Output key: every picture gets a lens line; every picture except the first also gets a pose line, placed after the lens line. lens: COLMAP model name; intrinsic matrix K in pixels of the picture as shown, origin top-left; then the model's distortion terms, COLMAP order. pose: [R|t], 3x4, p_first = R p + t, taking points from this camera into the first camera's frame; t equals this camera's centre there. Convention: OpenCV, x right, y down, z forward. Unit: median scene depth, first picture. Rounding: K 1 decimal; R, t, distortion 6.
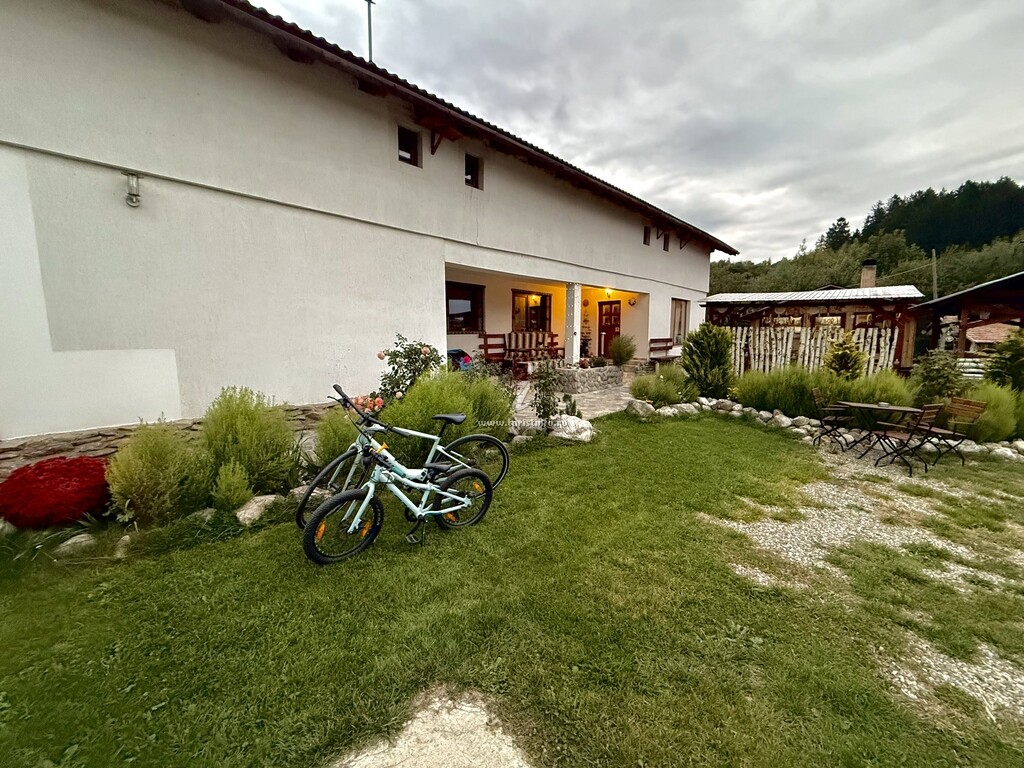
lens RADIAL K [[404.8, 0, 514.2], [0, 404.8, 383.8], [0, 0, 1]] dist [0.000355, 0.000023]
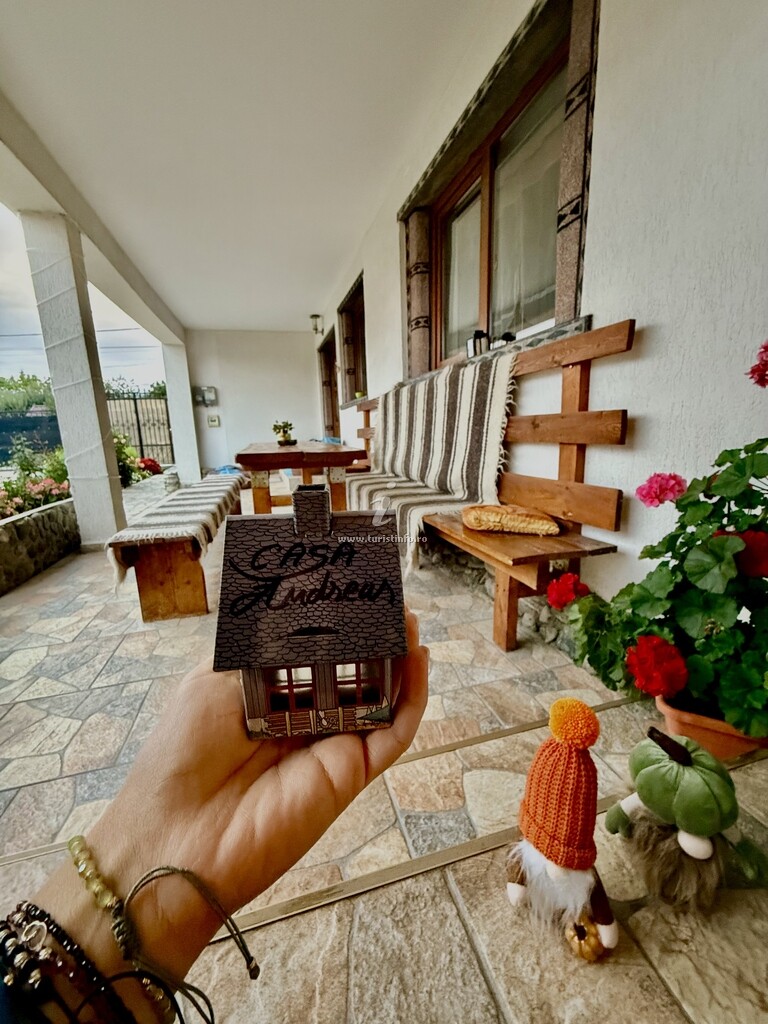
lens RADIAL K [[404.8, 0, 383.9], [0, 404.8, 514.4], [0, 0, 1]] dist [0.000355, 0.000023]
pose [[-0.526070, 0.187255, -0.829570, 0.263613], [-0.075328, 0.961364, 0.264774, -0.115034], [0.847099, 0.201779, -0.491639, 1.159950]]
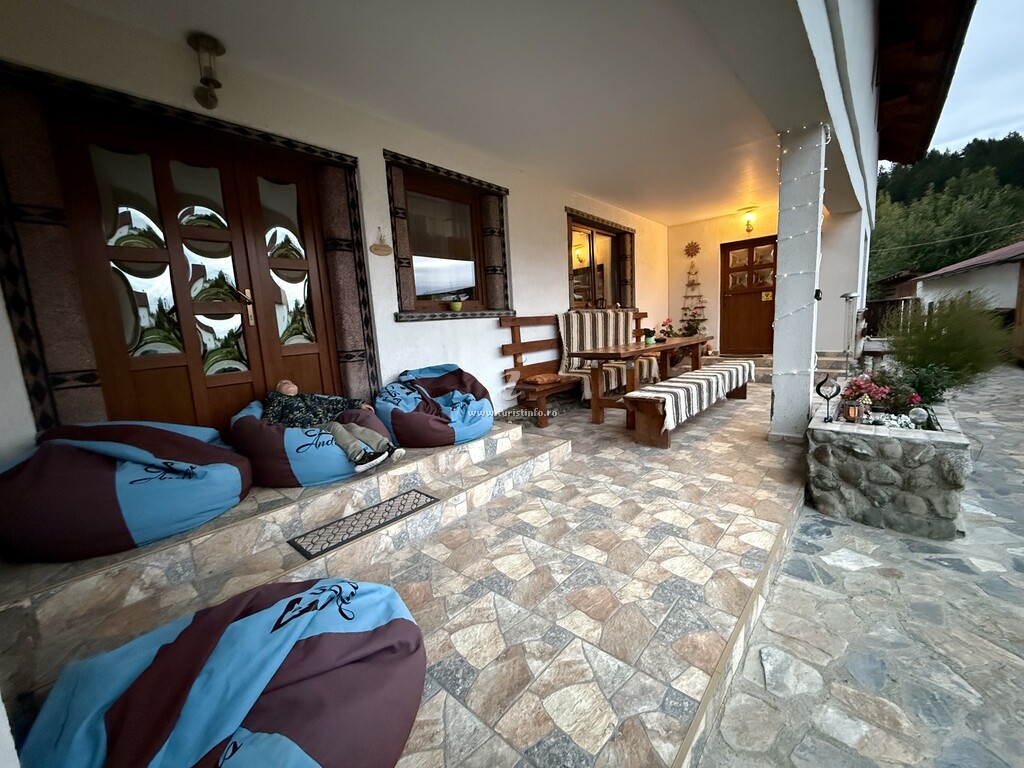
lens RADIAL K [[404.8, 0, 508.4], [0, 404.8, 383.4], [0, 0, 1]] dist [0.000355, 0.000023]
pose [[0.998379, -0.054866, -0.015113, -0.069805], [0.055163, 0.998277, 0.019999, -0.063145], [0.013989, -0.020800, 0.999686, 0.573787]]
